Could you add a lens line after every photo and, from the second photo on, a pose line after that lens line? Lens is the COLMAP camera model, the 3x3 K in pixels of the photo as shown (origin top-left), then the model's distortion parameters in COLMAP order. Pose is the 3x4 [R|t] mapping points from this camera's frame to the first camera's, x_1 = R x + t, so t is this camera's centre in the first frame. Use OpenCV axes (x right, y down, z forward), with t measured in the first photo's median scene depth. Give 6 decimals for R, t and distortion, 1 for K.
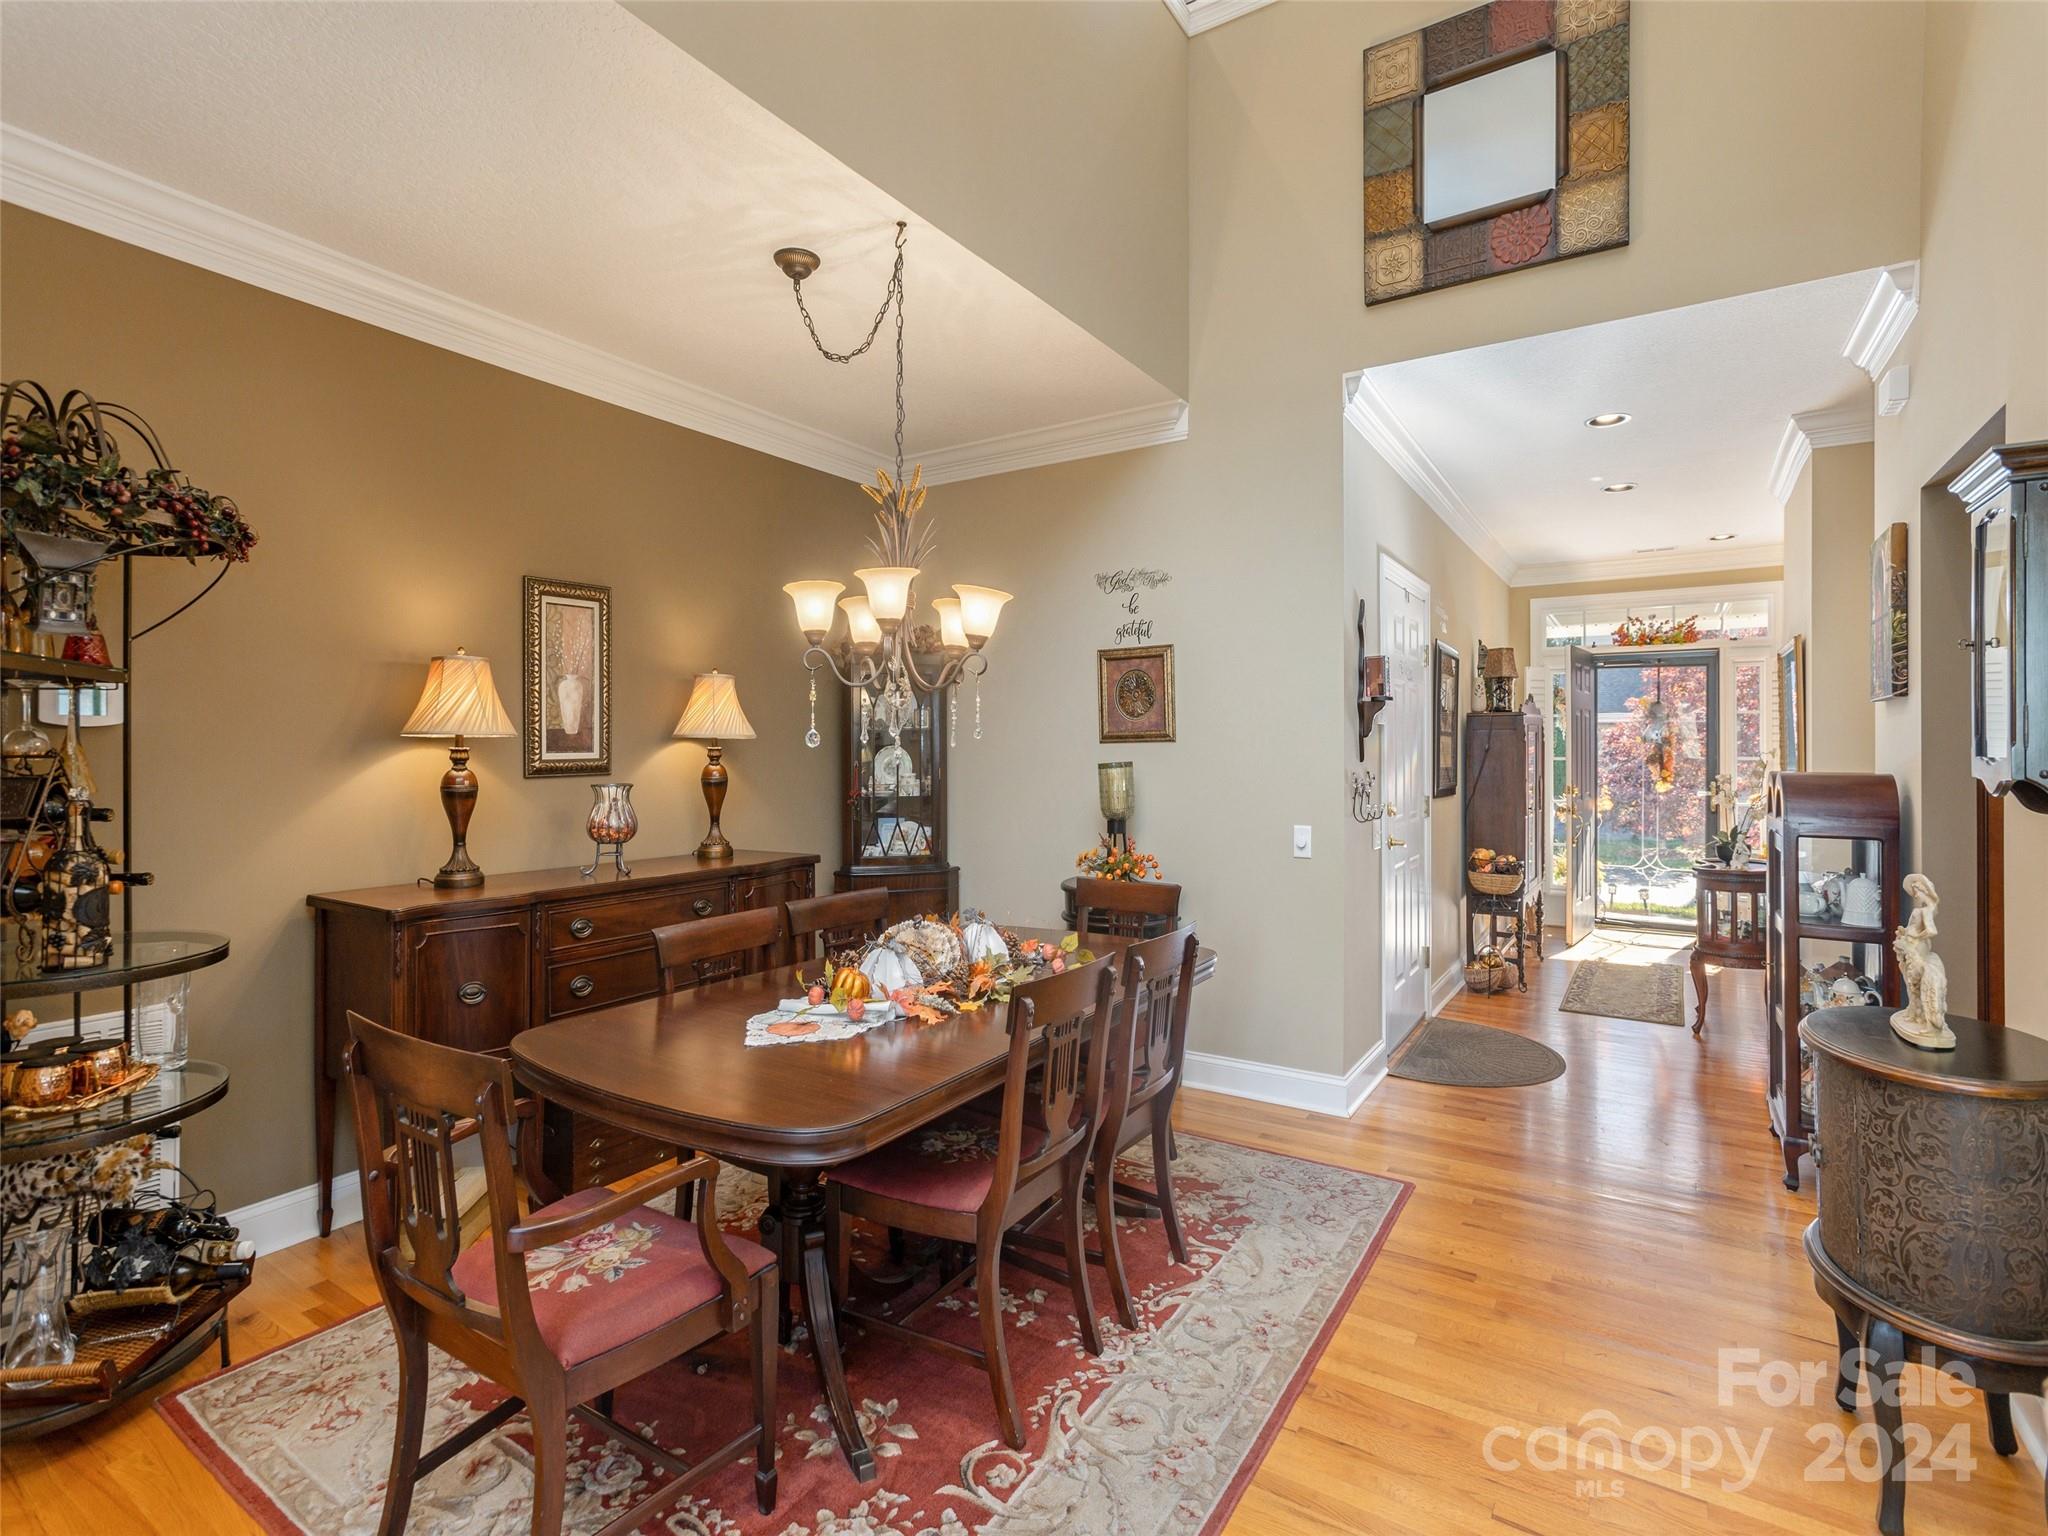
lens RADIAL K [[979.0, 0, 993.0], [0, 979.0, 743.9], [0, 0, 1]] dist [-0.001245, -0.000029]
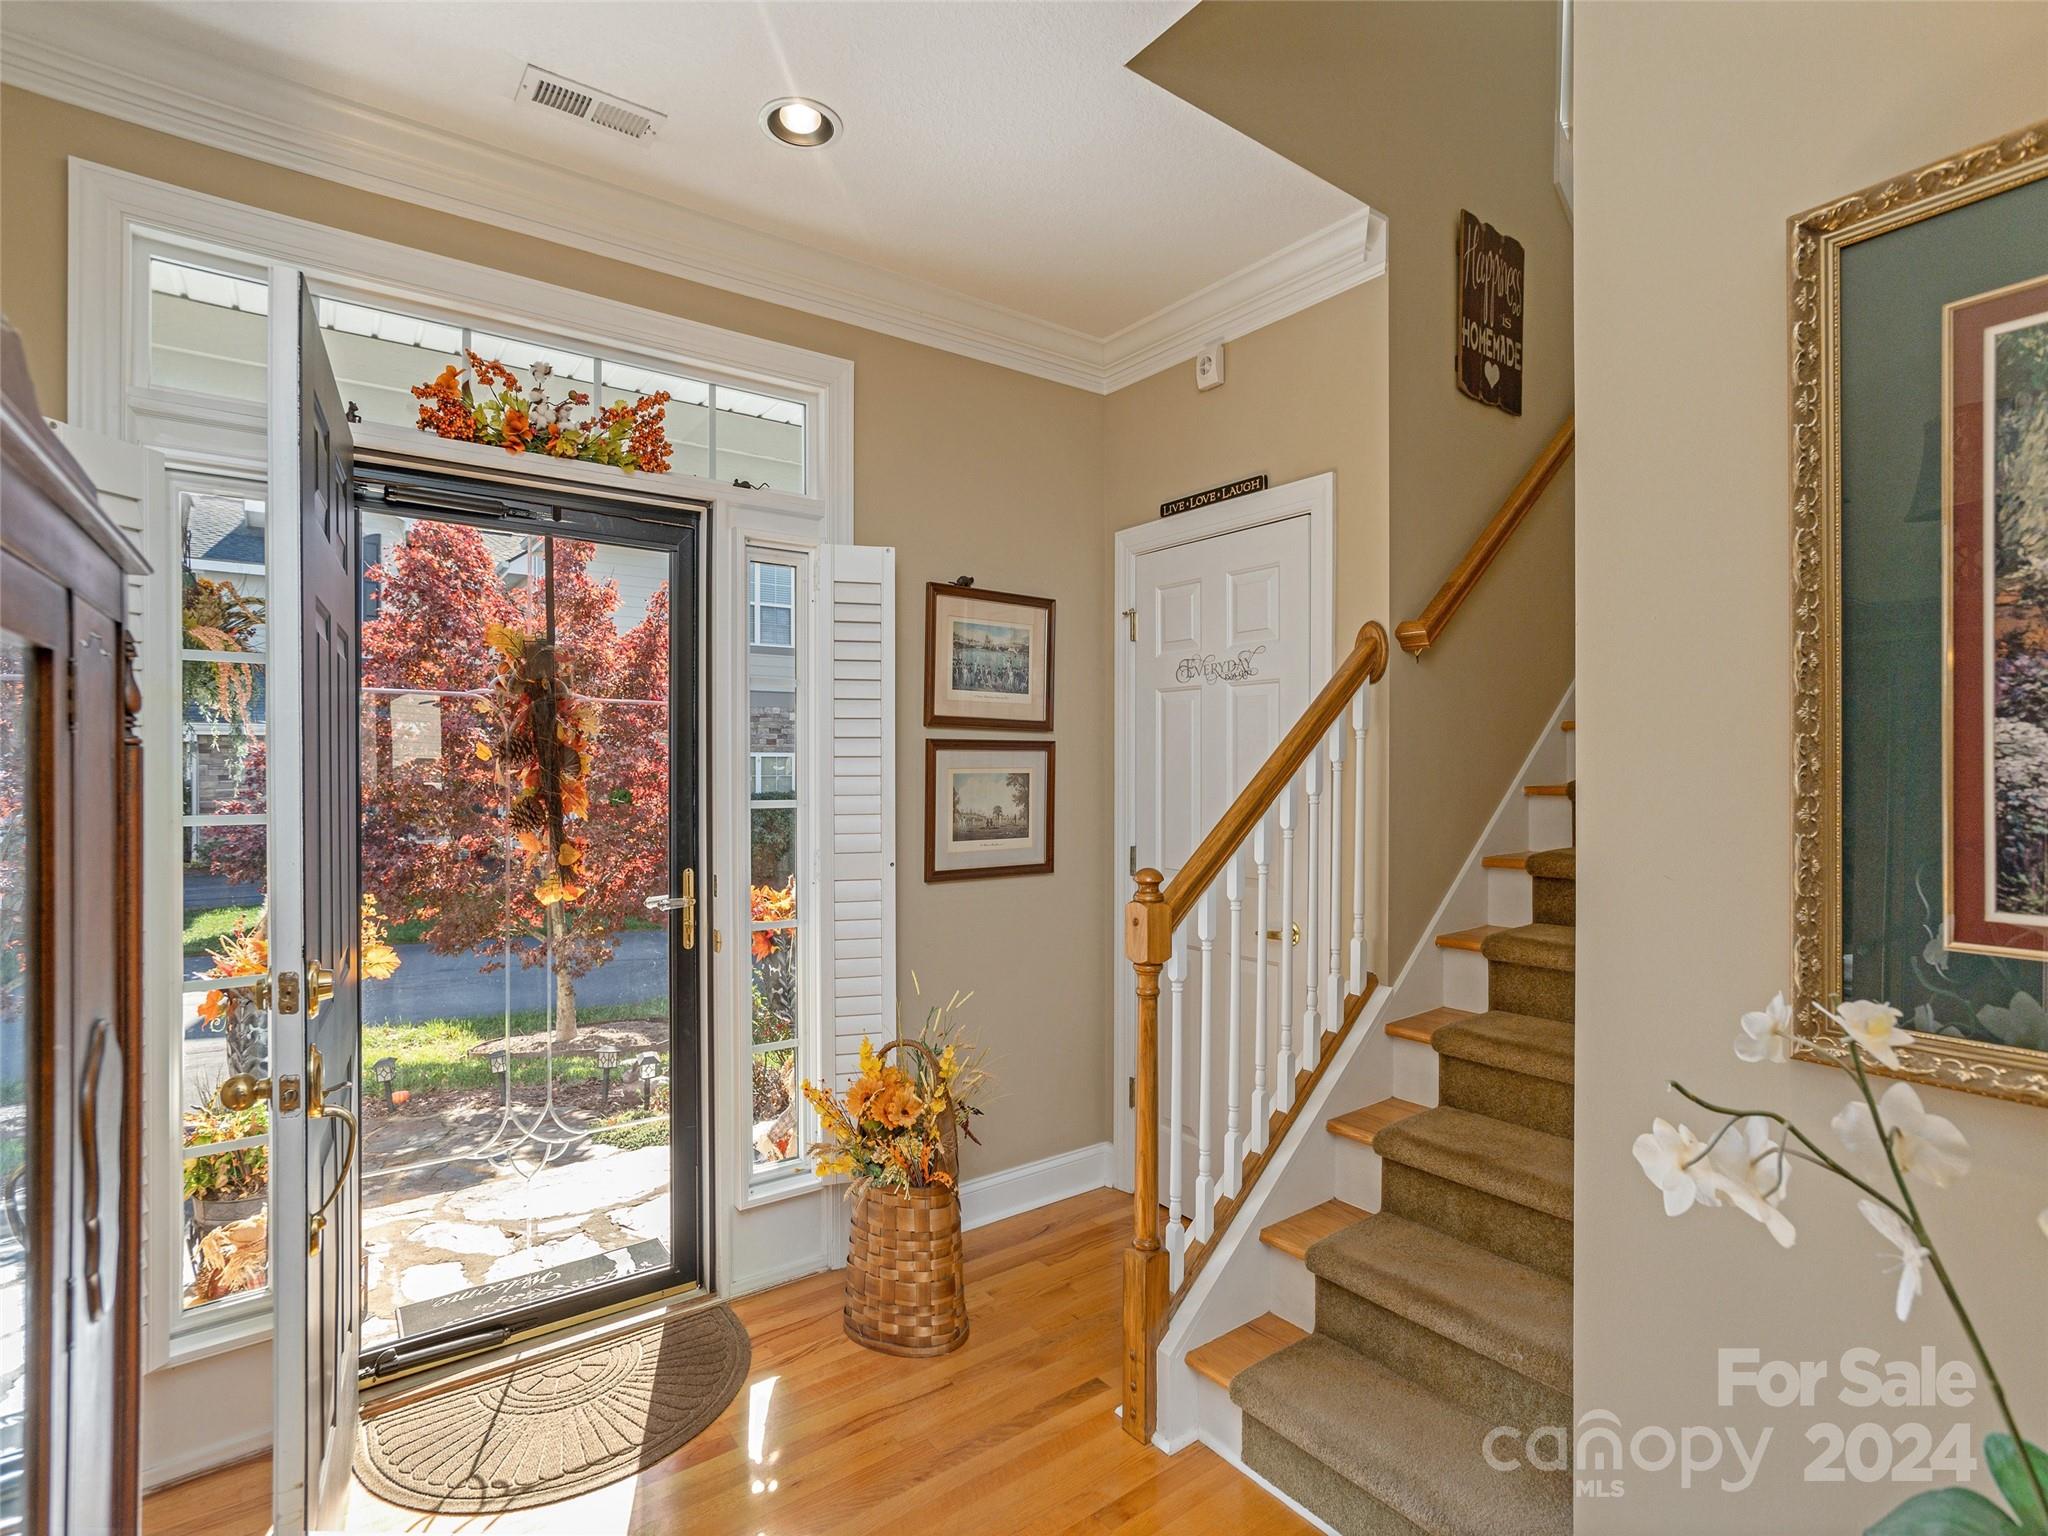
lens RADIAL K [[1004.5, 0, 1024.0], [0, 1004.5, 768.0], [0, 0, 1]] dist [-0.001158, 0.000181]
pose [[0.334932, 0.005900, 0.942224, 0.416357], [-0.006564, 0.999971, -0.003929, 0.000744], [-0.942219, -0.004869, 0.334961, 0.738688]]
